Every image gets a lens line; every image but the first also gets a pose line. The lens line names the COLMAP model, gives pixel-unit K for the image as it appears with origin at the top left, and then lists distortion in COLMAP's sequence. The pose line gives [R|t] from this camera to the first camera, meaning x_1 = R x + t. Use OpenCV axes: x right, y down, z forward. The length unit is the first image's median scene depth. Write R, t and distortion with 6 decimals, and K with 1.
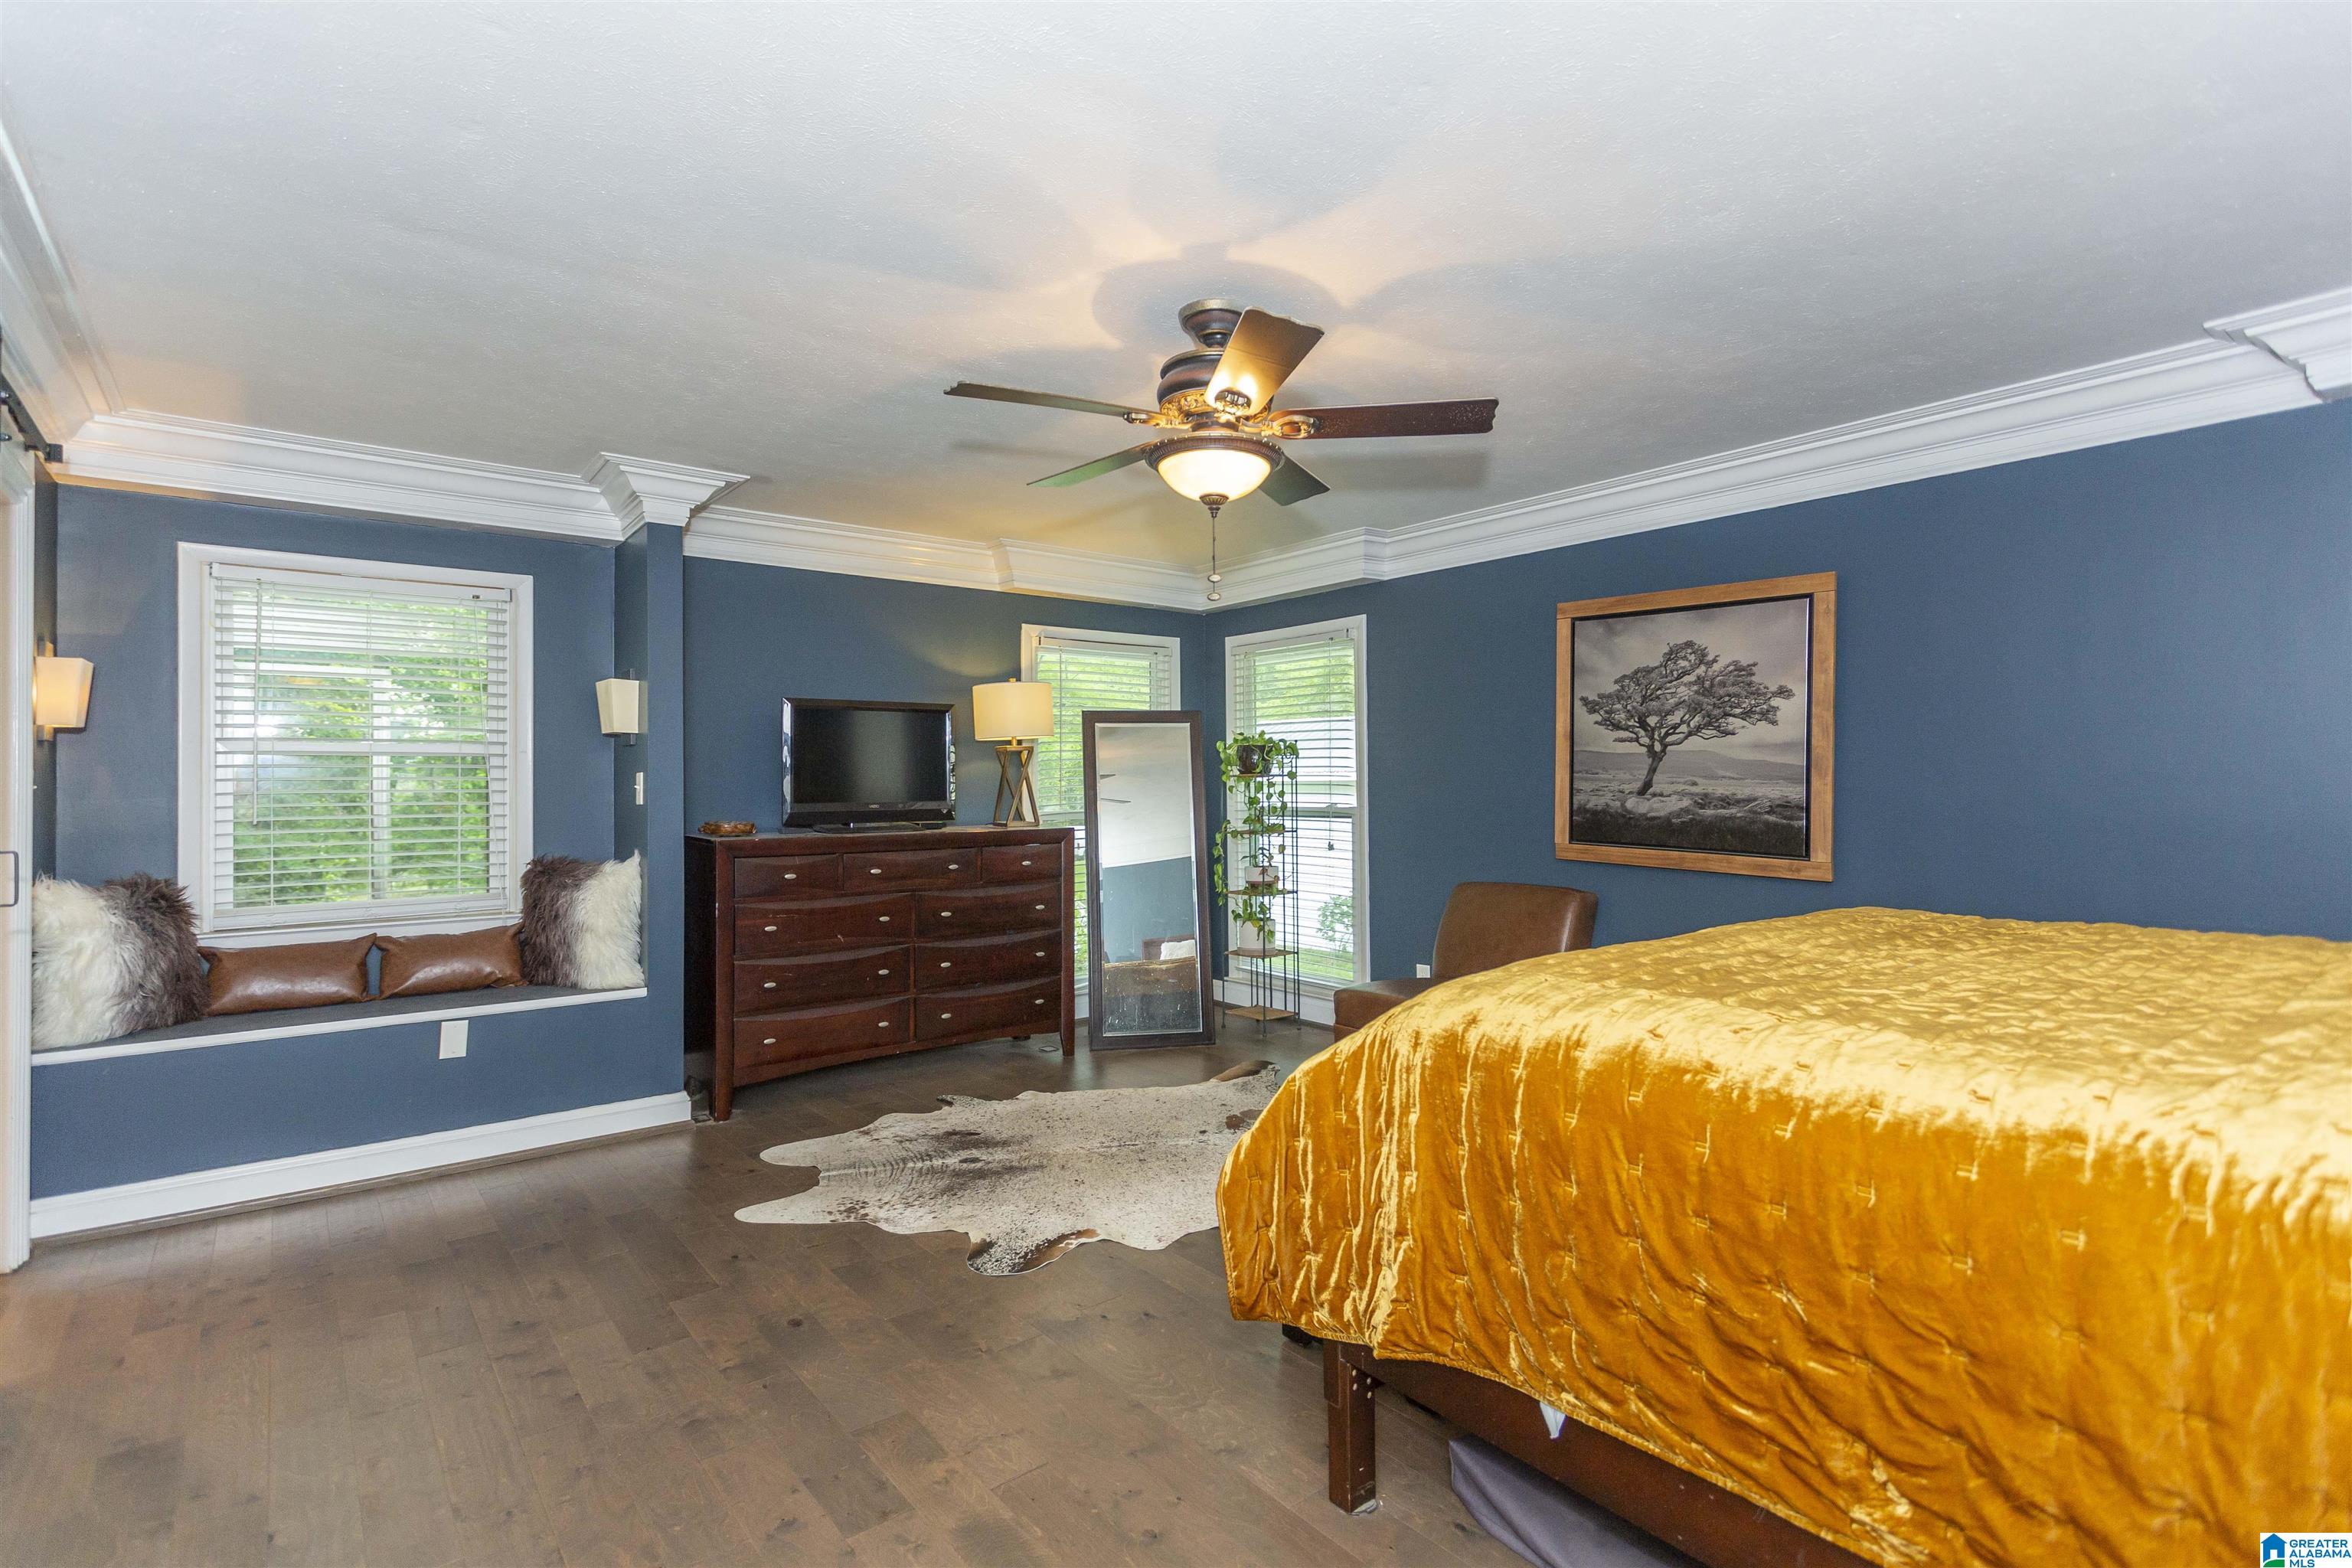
lens RADIAL K [[1121.5, 0, 1161.1], [0, 1121.5, 783.5], [0, 0, 1]] dist [-0.000408, 0.000386]
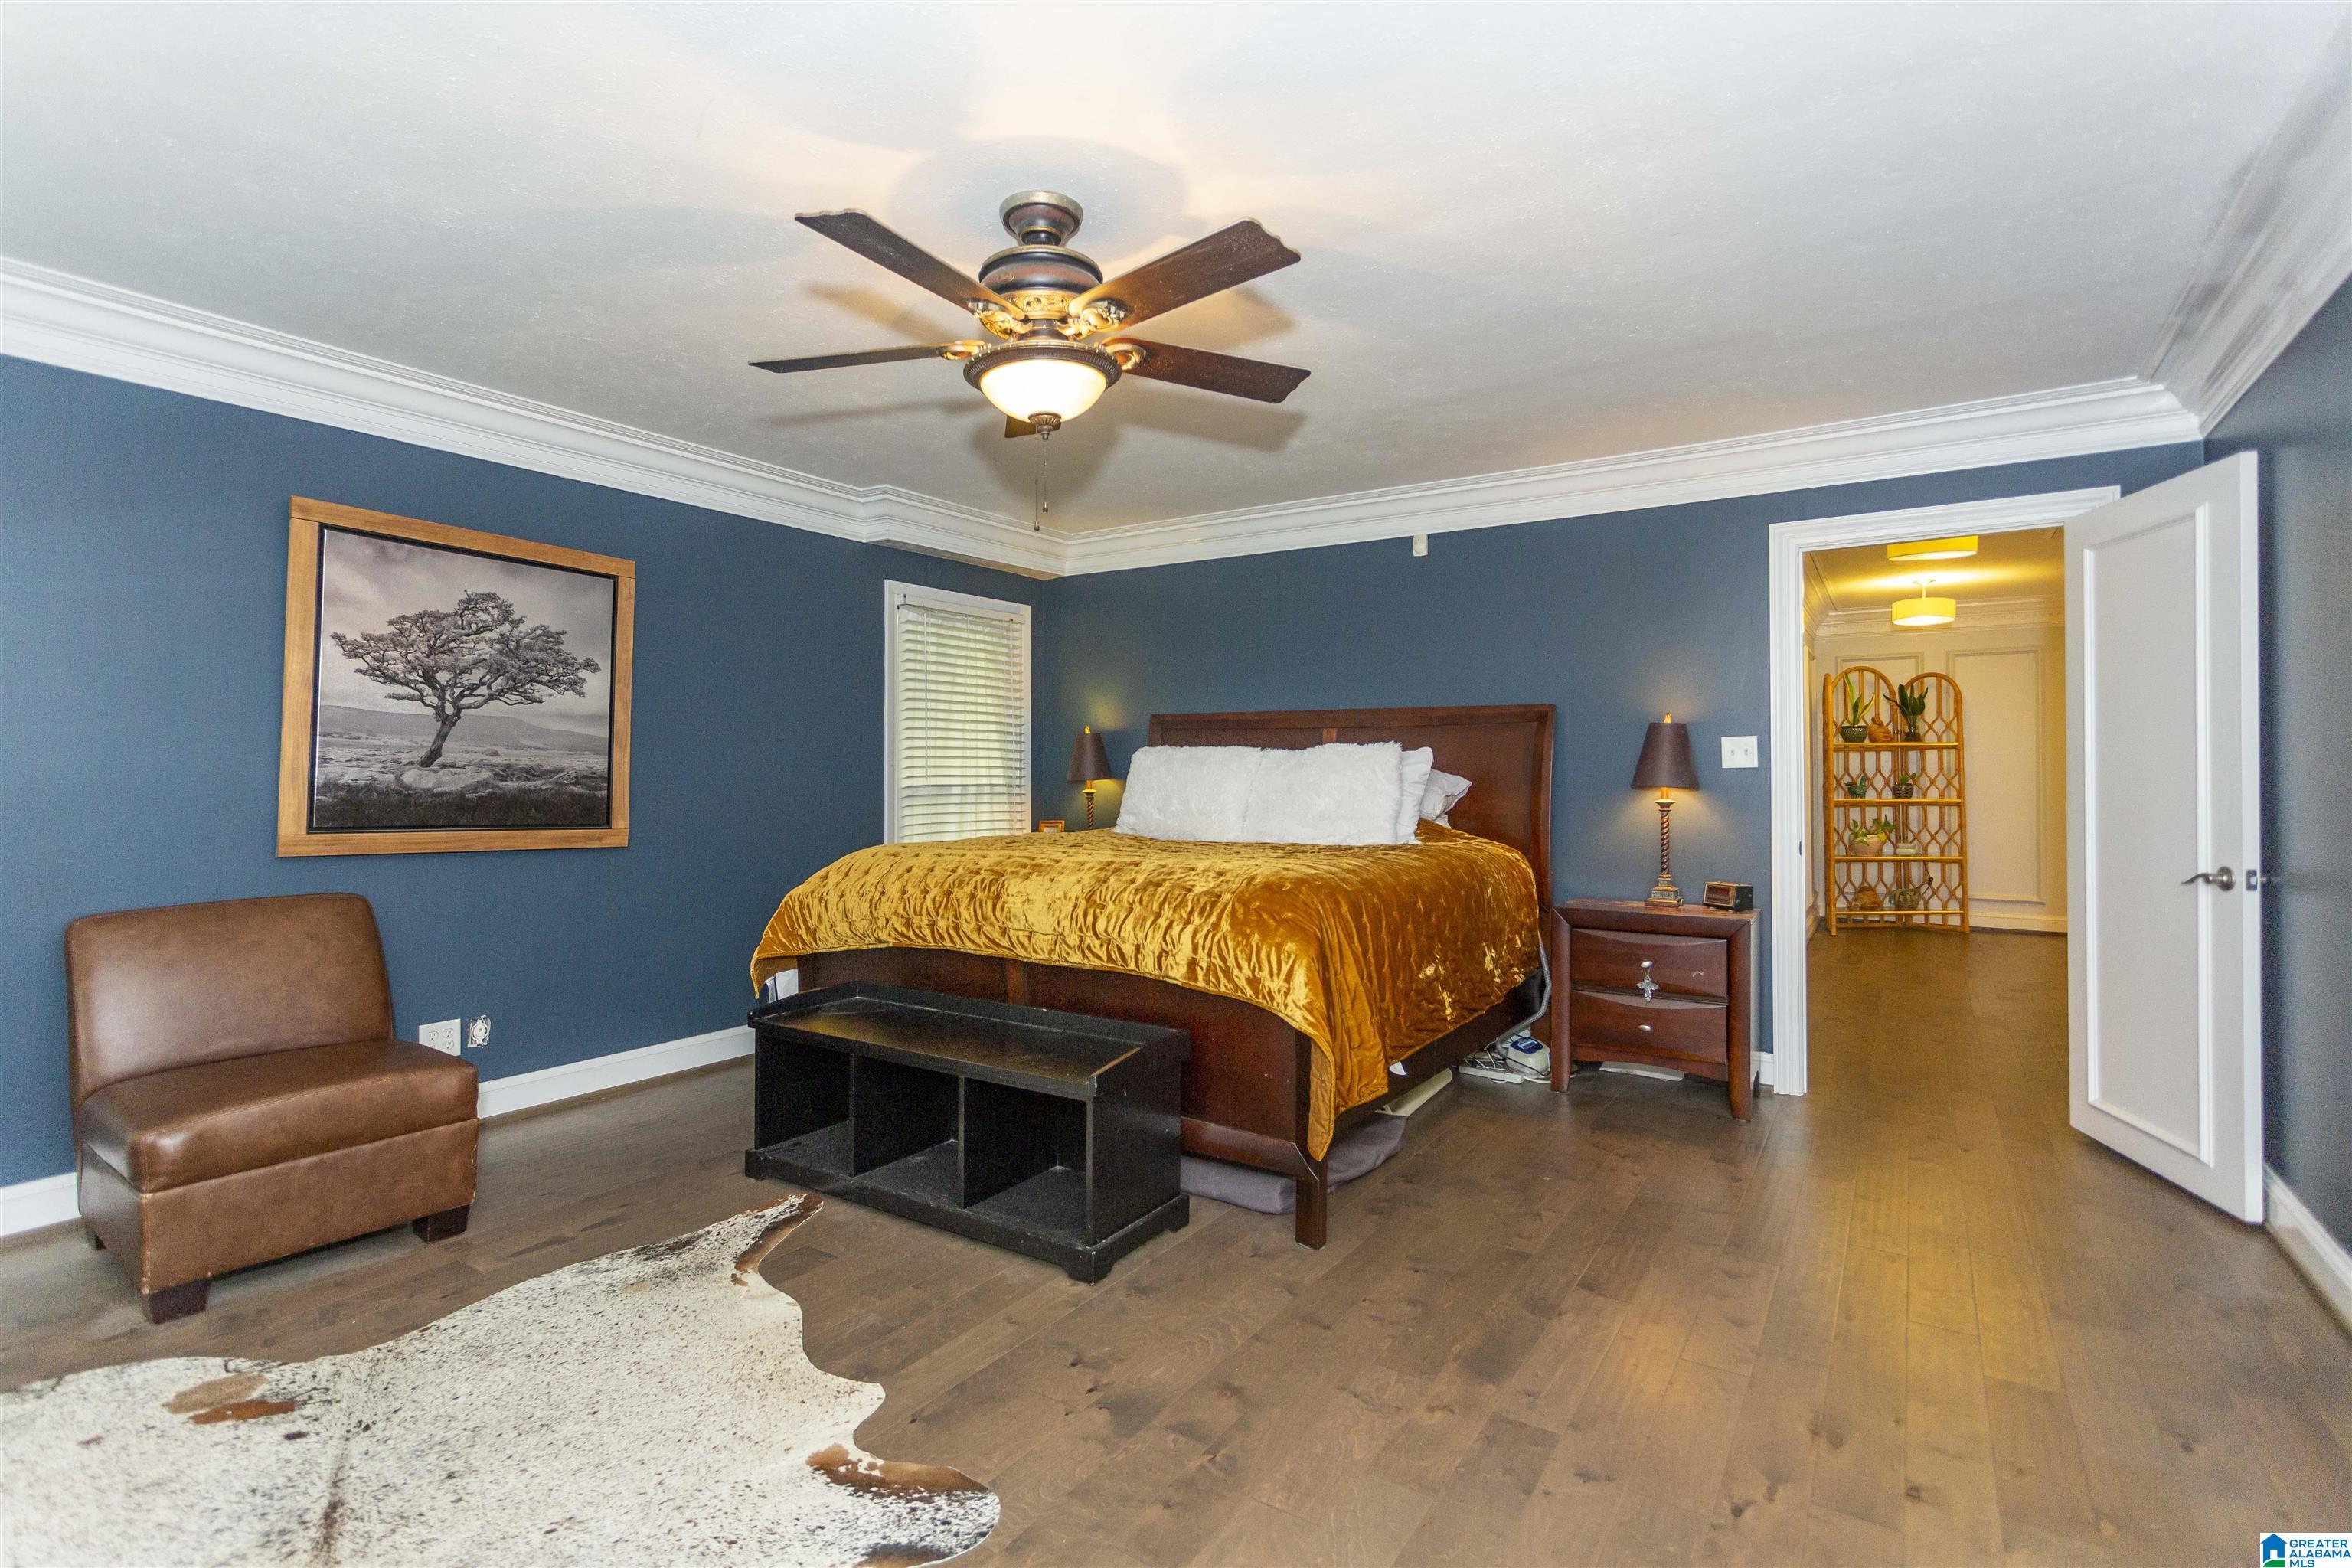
lens RADIAL K [[1121.5, 0, 1160.7], [0, 1121.5, 772.4], [0, 0, 1]] dist [-0.000408, 0.000386]
pose [[-0.308583, 0.008509, 0.951159, -0.537149], [0.005472, 0.999959, -0.007170, 0.024503], [-0.951182, 0.002992, -0.308617, 0.770698]]
